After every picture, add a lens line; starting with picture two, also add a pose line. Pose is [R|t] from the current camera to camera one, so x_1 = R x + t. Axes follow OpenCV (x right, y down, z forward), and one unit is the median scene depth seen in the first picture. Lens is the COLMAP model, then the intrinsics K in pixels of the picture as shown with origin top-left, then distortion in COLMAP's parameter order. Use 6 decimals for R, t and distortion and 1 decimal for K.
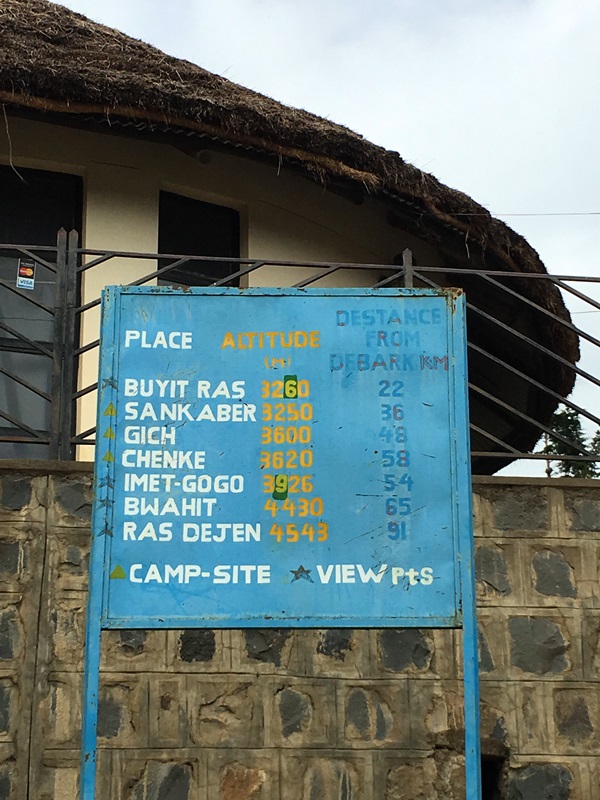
lens RADIAL K [[1688.0, 0, 300.1], [0, 1688.0, 402.2], [0, 0, 1]] dist [0.004528, 0.000000]
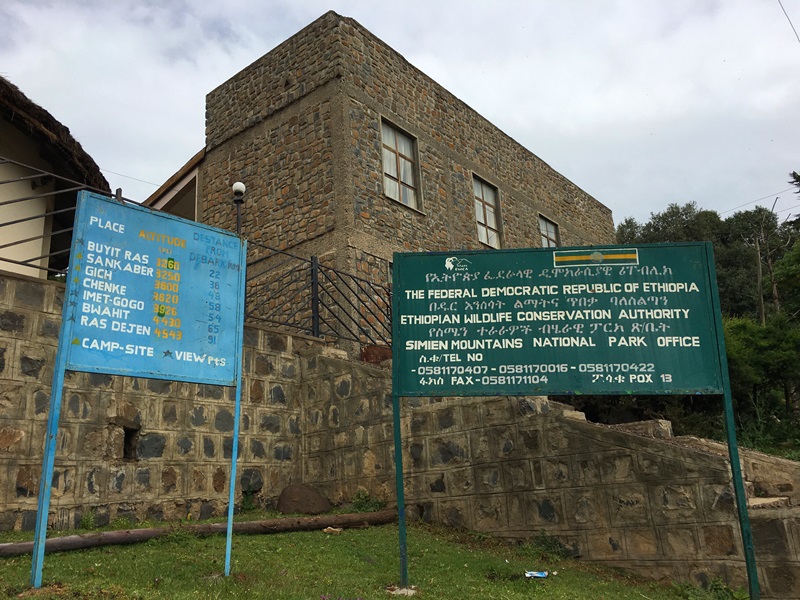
lens RADIAL K [[681.5, 0, 401.4], [0, 681.5, 294.4], [0, 0, 1]] dist [-0.003758, -0.026160]
pose [[0.714913, 0.180709, 0.675458, -0.365034], [-0.207103, 0.977405, -0.042291, 0.004780], [-0.667839, -0.109655, 0.736184, 0.182686]]
